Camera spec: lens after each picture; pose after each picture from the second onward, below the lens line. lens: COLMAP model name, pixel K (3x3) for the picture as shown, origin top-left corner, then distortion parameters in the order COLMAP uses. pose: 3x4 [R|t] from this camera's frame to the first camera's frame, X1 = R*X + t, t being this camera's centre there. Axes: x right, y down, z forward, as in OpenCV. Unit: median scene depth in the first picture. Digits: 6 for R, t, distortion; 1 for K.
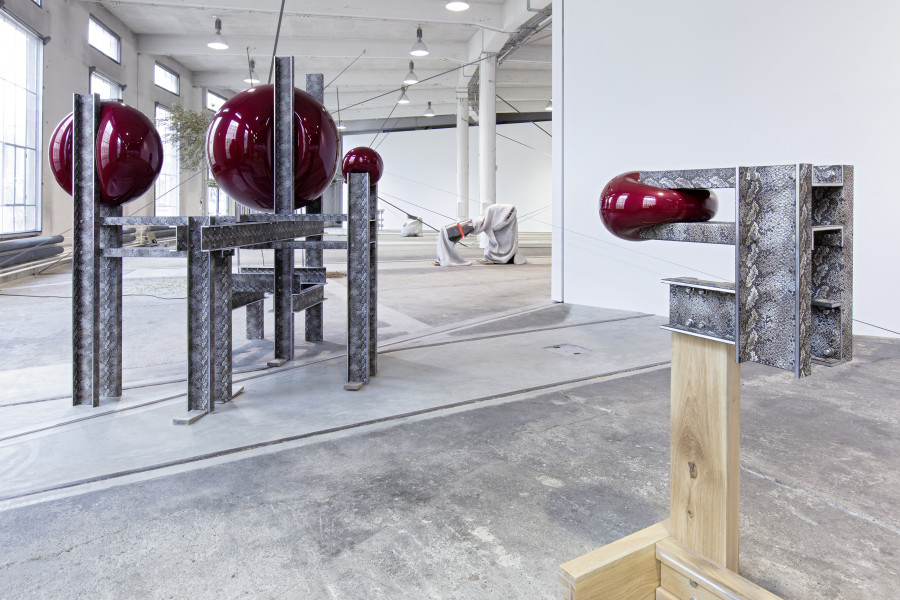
lens RADIAL K [[1043.4, 0, 450.0], [0, 1043.4, 300.0], [0, 0, 1]] dist [-0.001597, -0.003012]
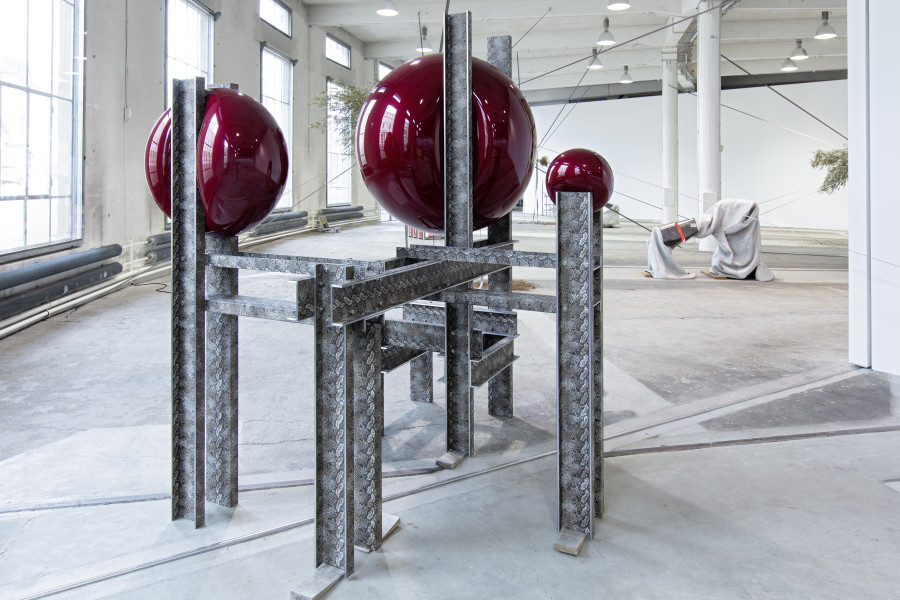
lens RADIAL K [[807.9, 0, 450.0], [0, 807.9, 300.0], [0, 0, 1]] dist [0.006489, 0.004339]
pose [[0.985478, 0.008869, -0.169569, -0.071807], [0.007688, 0.995280, 0.096739, -0.096158], [0.169626, -0.096638, 0.980759, 0.460448]]
